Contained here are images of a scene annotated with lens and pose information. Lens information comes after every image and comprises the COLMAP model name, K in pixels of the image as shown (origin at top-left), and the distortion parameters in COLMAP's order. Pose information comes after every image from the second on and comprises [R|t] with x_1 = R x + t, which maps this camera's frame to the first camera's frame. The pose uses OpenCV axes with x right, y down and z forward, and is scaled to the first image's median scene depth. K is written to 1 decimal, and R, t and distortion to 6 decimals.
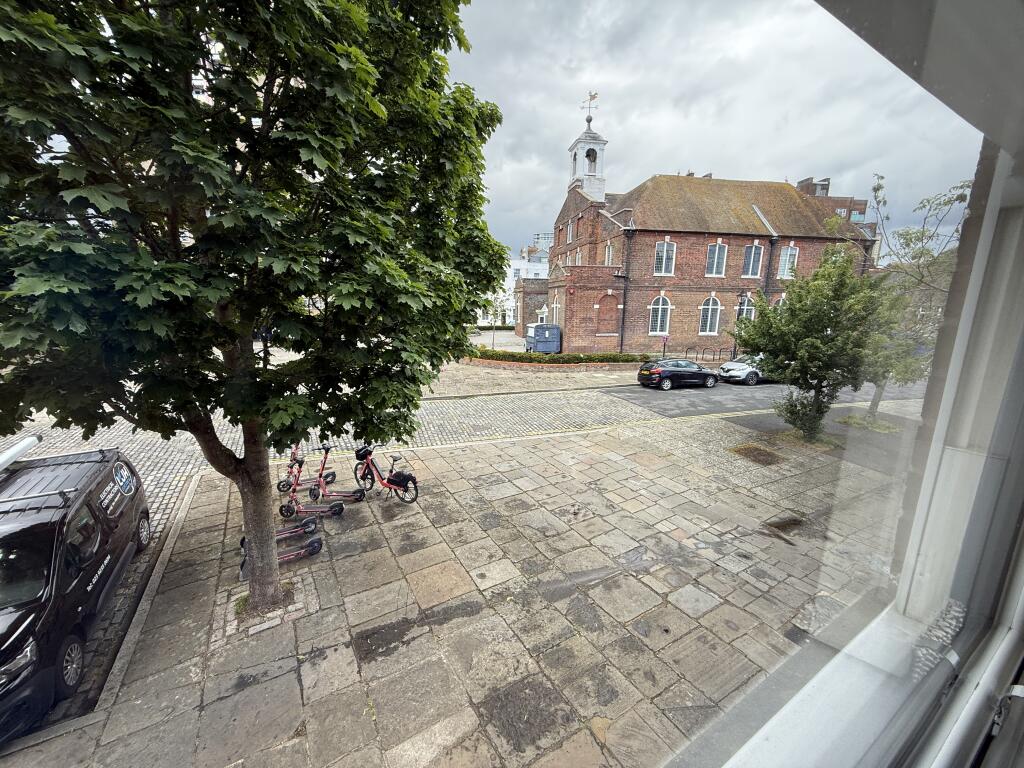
lens RADIAL K [[407.9, 0, 507.7], [0, 407.9, 383.9], [0, 0, 1]] dist [0.001112, 0.000450]
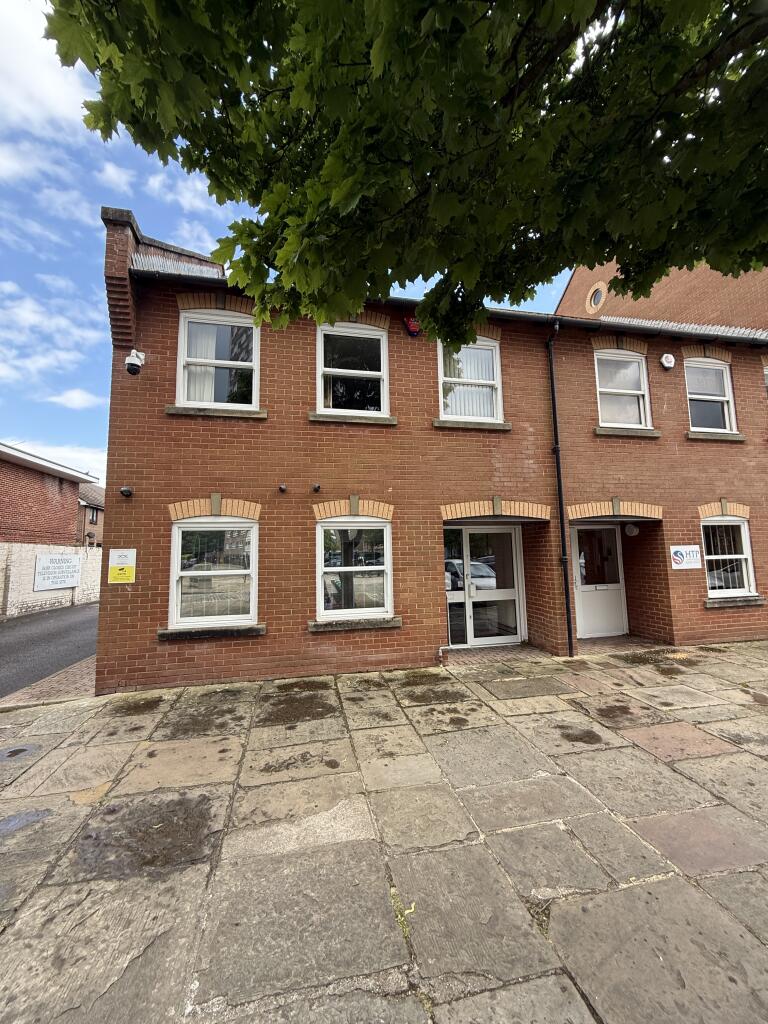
lens RADIAL K [[407.9, 0, 384.5], [0, 407.9, 511.6], [0, 0, 1]] dist [0.001112, 0.000450]
pose [[-0.947740, 0.044471, 0.315930, -0.400823], [0.074375, 0.993751, 0.083232, 0.257441], [-0.310255, 0.102379, -0.945125, 1.155984]]
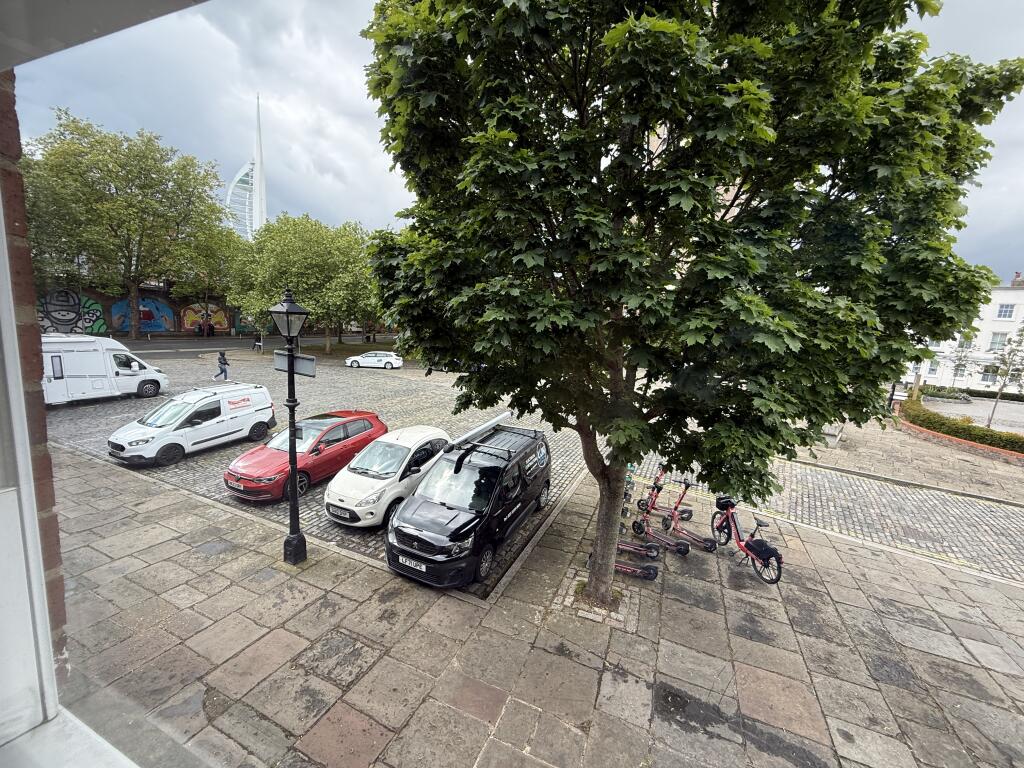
lens RADIAL K [[407.9, 0, 510.9], [0, 407.9, 383.6], [0, 0, 1]] dist [0.001112, 0.000450]
pose [[0.594522, 0.146823, -0.790561, 0.072609], [-0.216616, 0.976084, 0.018378, -0.007341], [0.774352, 0.160322, 0.612108, 0.037577]]
